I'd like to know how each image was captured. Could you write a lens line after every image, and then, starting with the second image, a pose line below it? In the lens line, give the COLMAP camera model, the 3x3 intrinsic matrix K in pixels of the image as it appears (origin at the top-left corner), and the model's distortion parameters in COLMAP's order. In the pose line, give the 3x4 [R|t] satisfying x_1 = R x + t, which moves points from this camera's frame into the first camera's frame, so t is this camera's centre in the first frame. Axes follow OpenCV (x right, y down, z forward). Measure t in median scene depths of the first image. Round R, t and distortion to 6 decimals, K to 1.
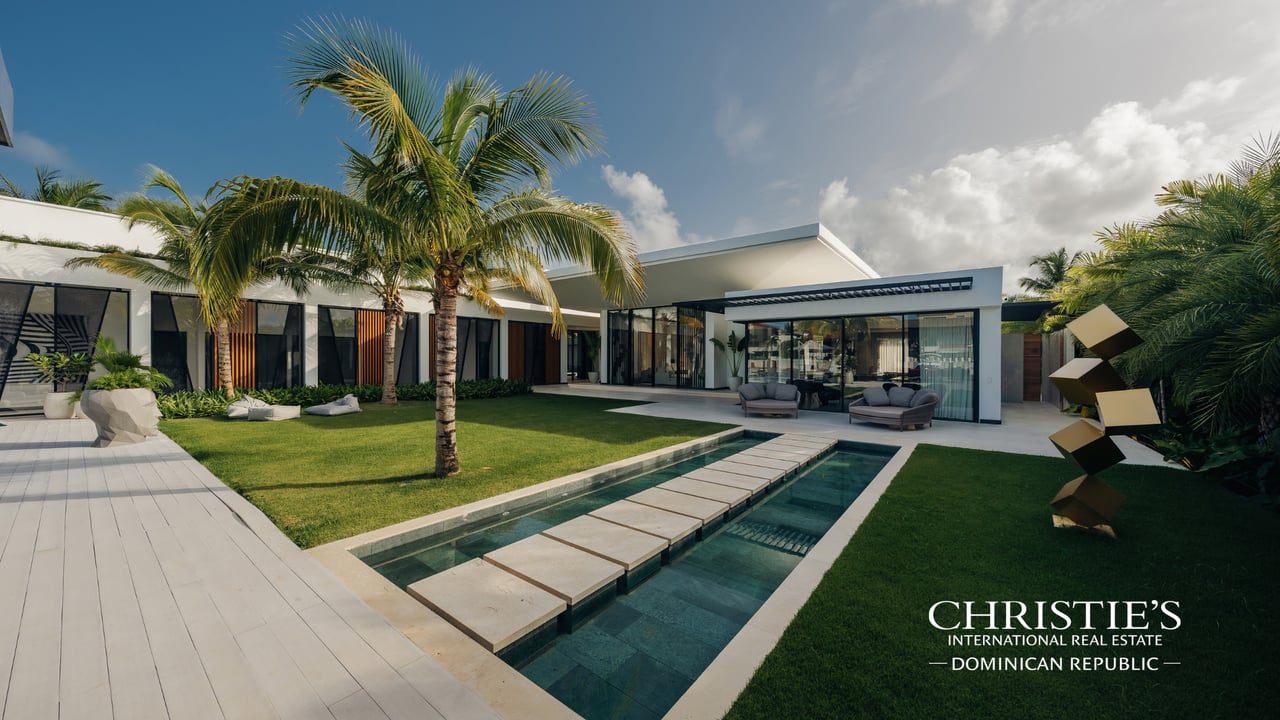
lens RADIAL K [[455.0, 0, 633.6], [0, 455.0, 359.4], [0, 0, 1]] dist [0.000159, 0.000023]
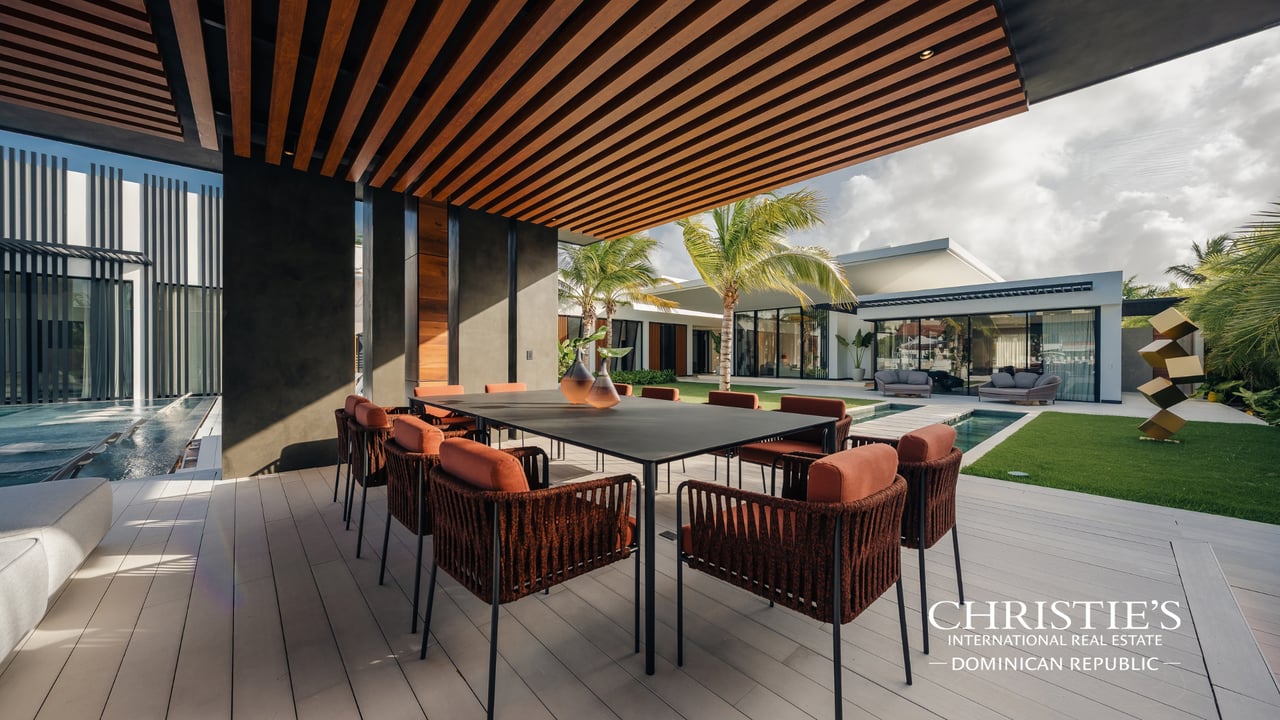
lens RADIAL K [[455.0, 0, 633.6], [0, 455.0, 359.4], [0, 0, 1]] dist [0.000159, 0.000023]
pose [[0.986466, -0.000228, -0.163967, -0.185914], [0.000084, 1.000000, -0.000884, 0.020733], [0.163967, 0.000858, 0.986465, -0.279262]]
